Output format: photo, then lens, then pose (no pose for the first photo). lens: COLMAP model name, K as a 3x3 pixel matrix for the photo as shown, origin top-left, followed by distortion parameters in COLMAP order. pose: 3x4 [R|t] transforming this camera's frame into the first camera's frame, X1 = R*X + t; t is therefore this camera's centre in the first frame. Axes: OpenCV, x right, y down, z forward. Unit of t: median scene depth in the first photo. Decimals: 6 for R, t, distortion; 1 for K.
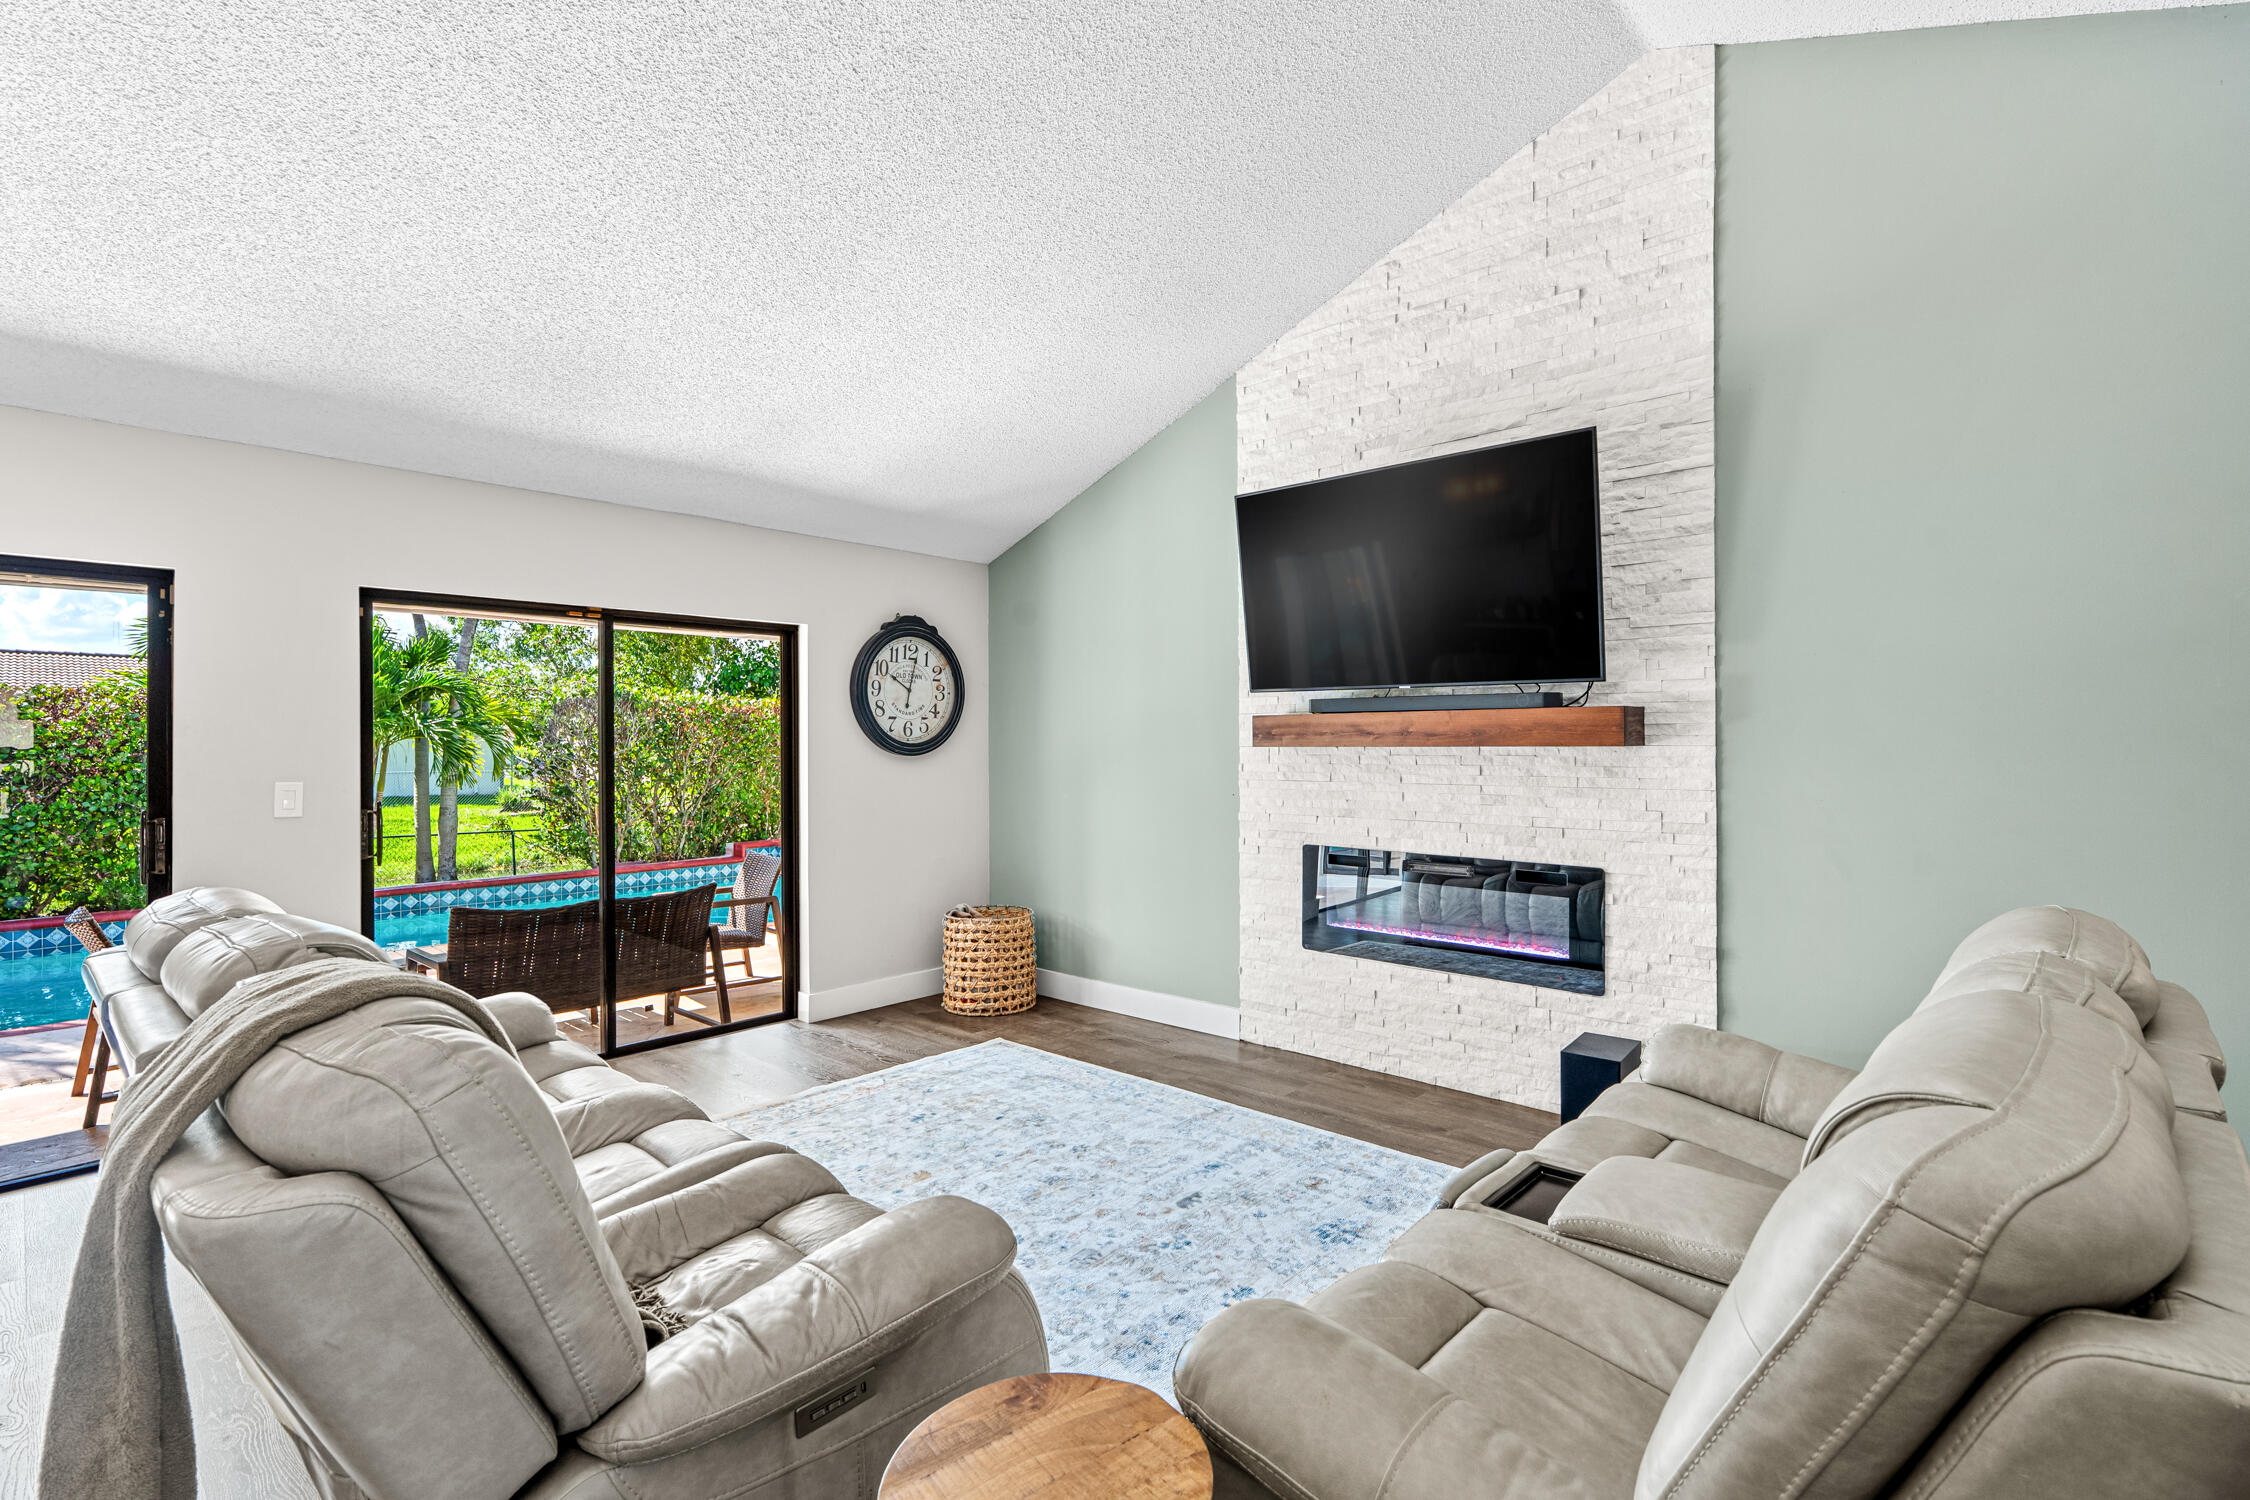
lens RADIAL K [[1014.4, 0, 1113.5], [0, 1014.4, 731.7], [0, 0, 1]] dist [-0.010215, 0.004538]
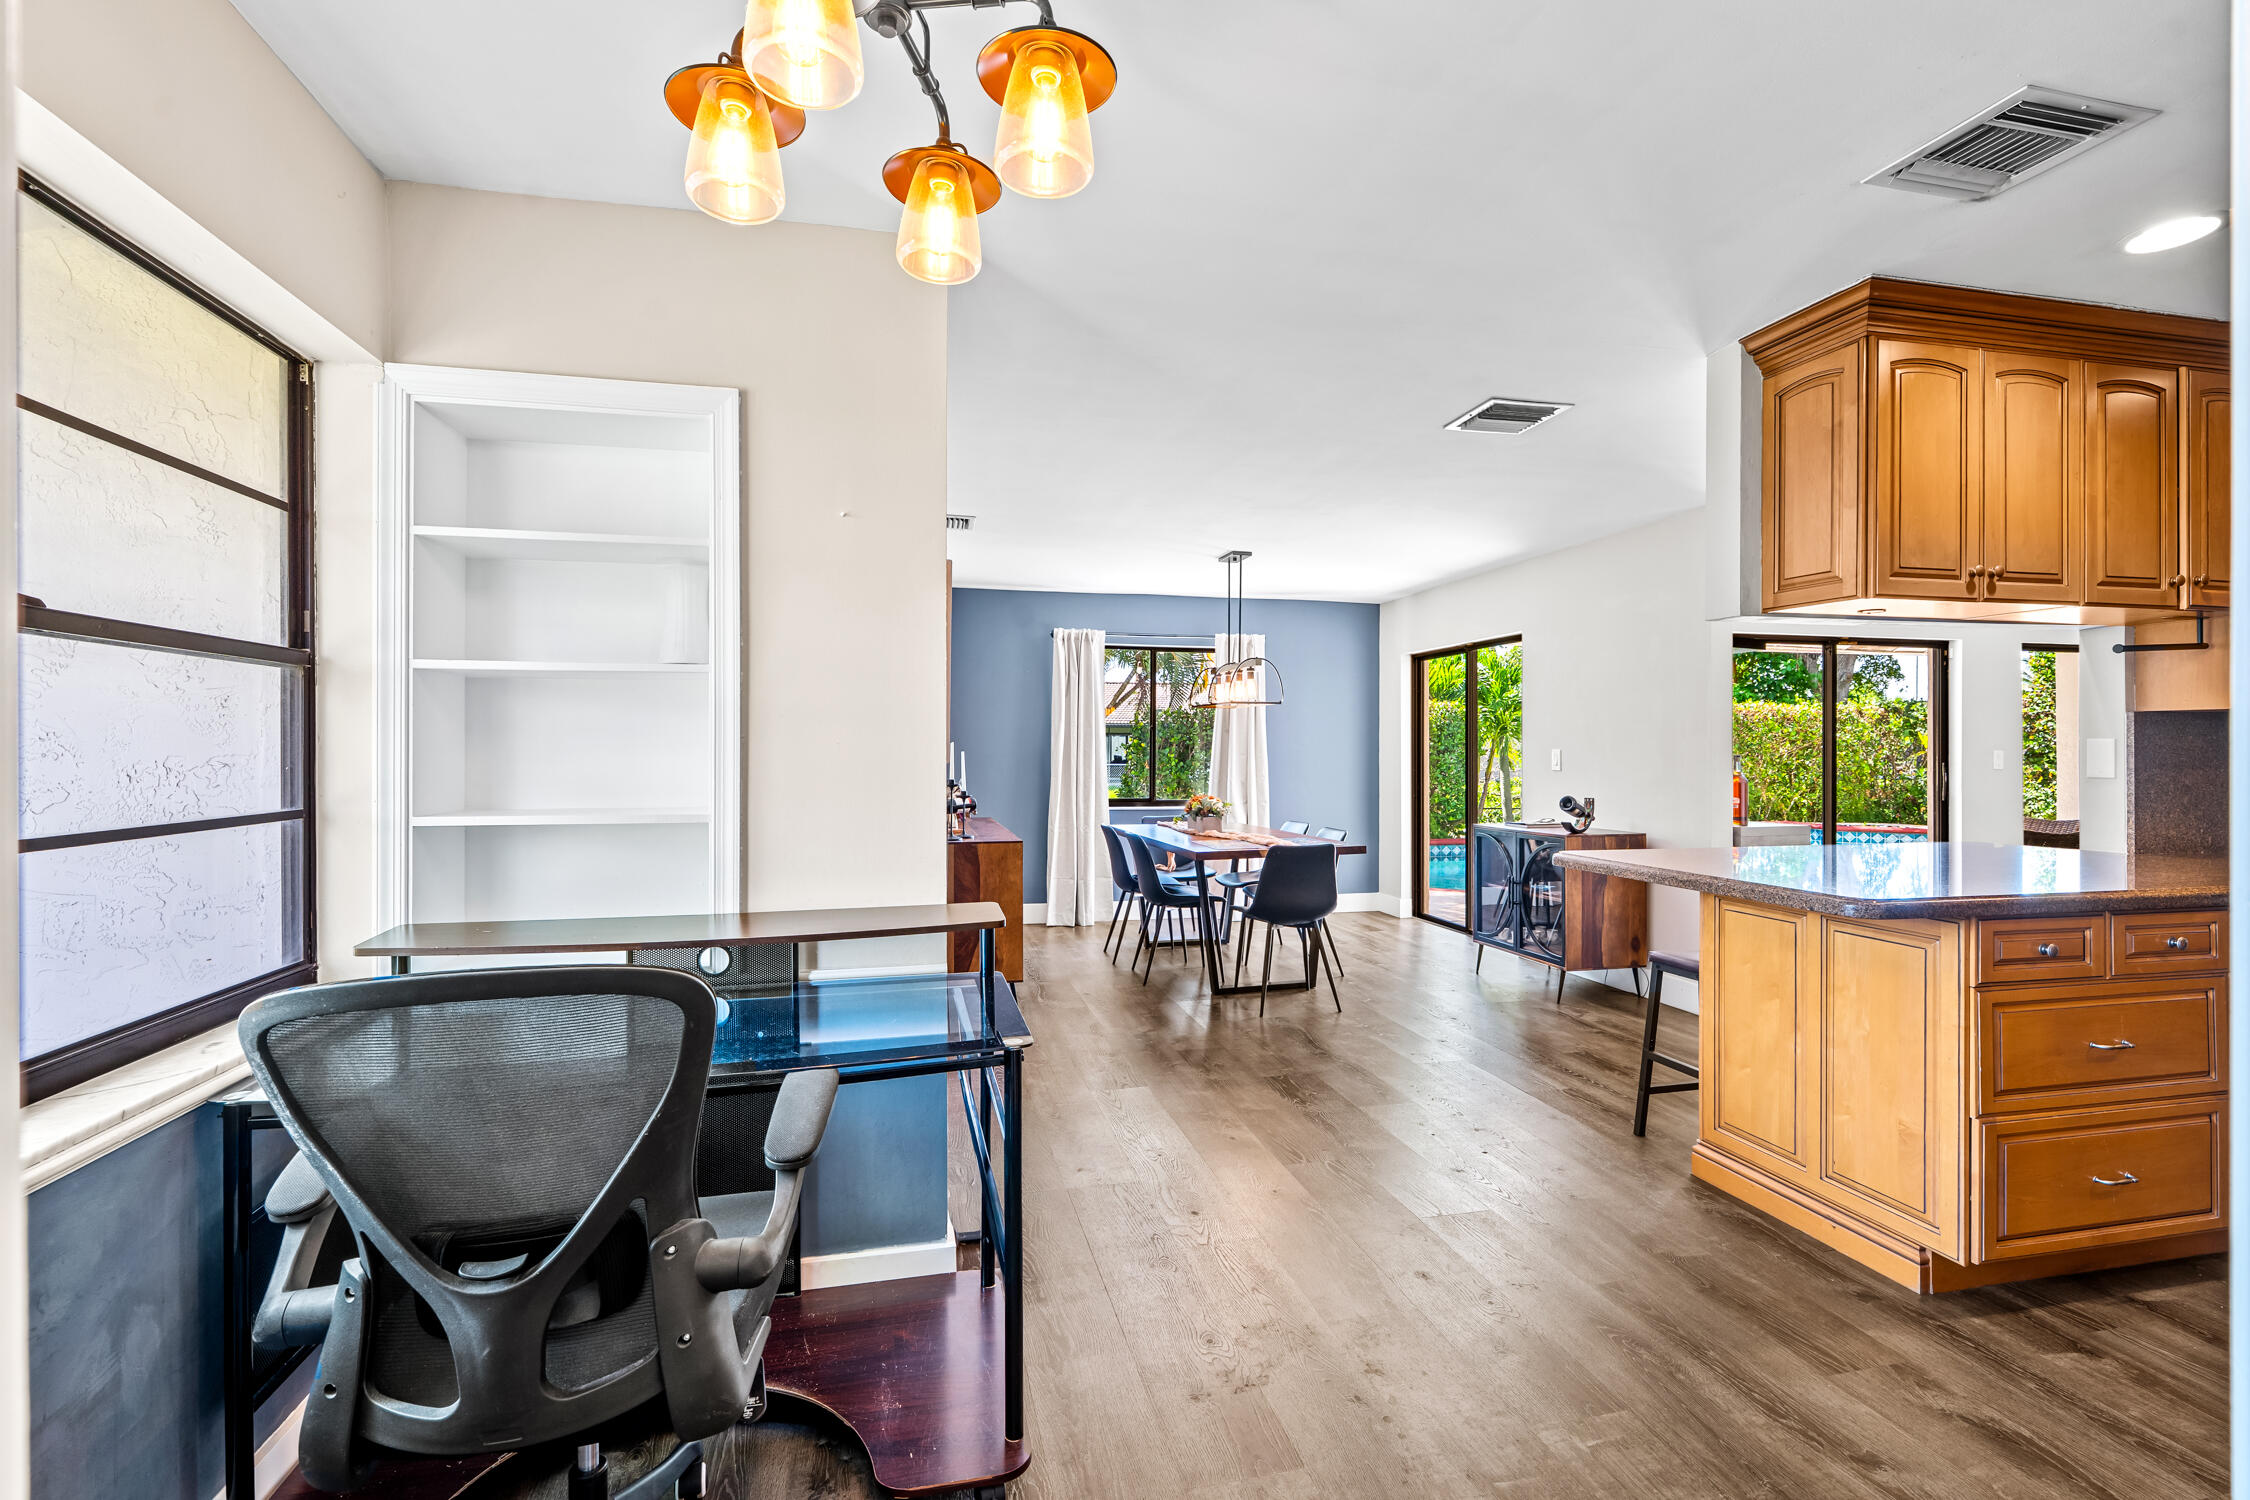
lens RADIAL K [[1014.4, 0, 1124.8], [0, 1014.4, 741.2], [0, 0, 1]] dist [-0.010215, 0.004538]
pose [[0.823064, 0.001179, -0.567948, -0.928821], [0.001591, 0.999989, 0.004382, 0.019576], [0.567947, -0.004511, 0.823053, -1.228302]]
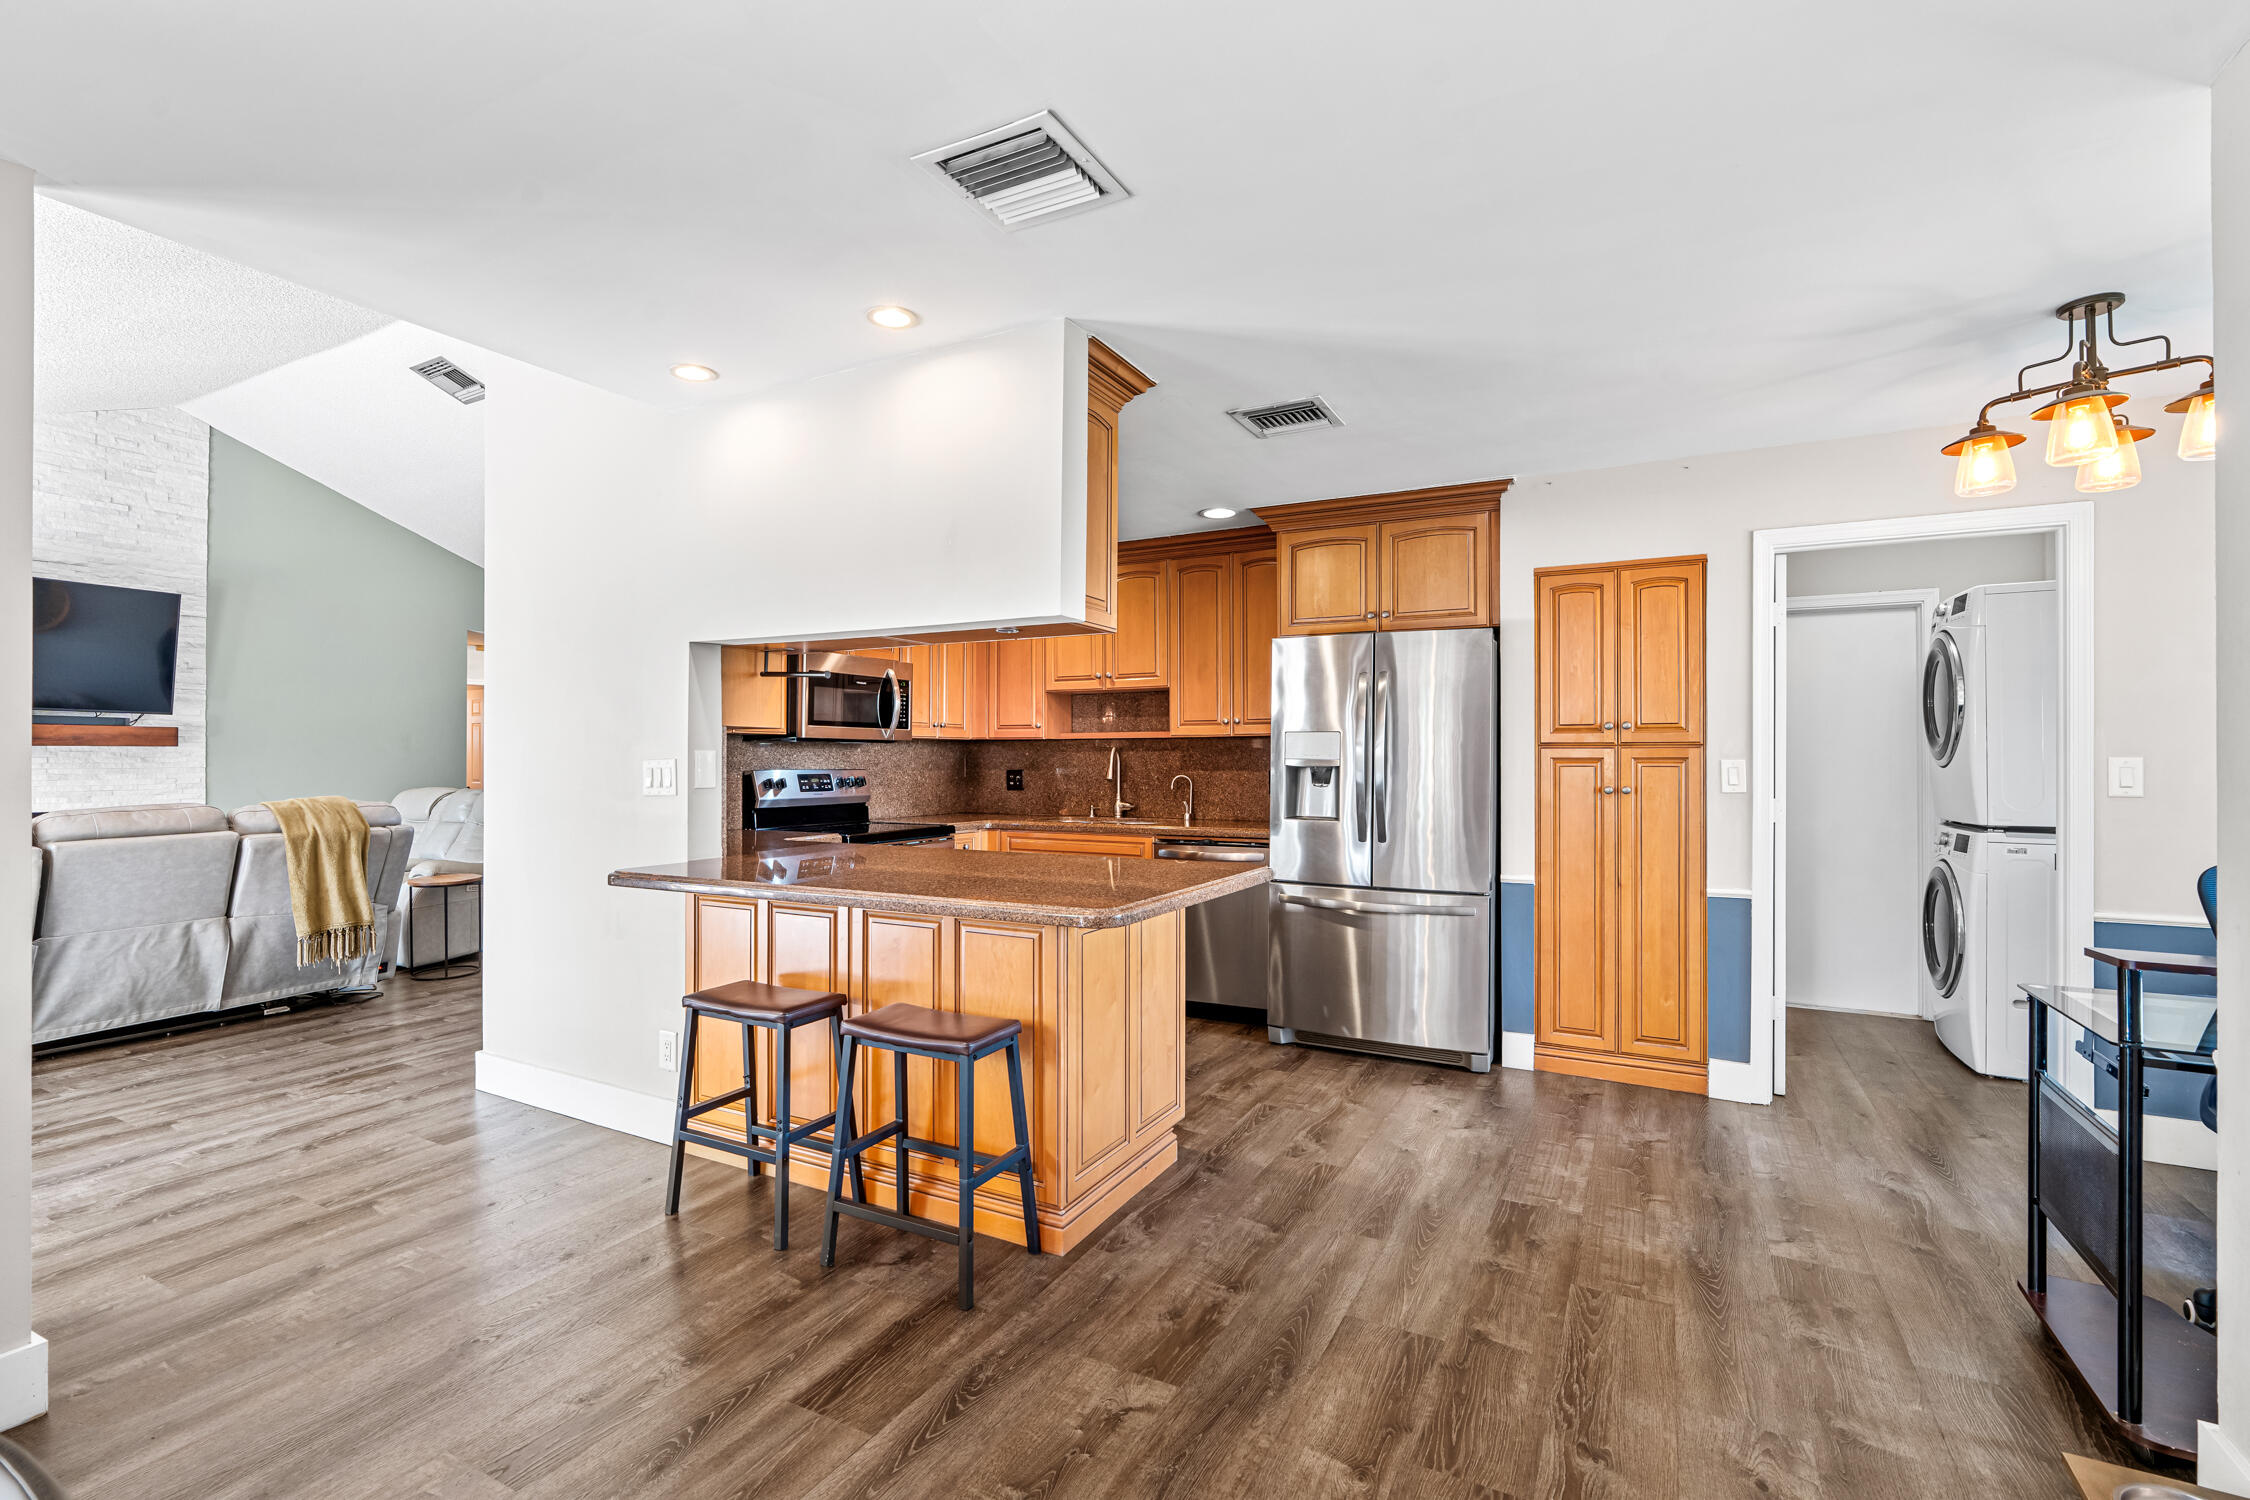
lens RADIAL K [[1014.4, 0, 1113.6], [0, 1014.4, 757.6], [0, 0, 1]] dist [-0.010215, 0.004538]
pose [[-0.243491, 0.006390, 0.969882, -1.604964], [-0.008020, 0.999931, -0.008601, 0.032098], [-0.969870, -0.009872, -0.243423, -0.298678]]
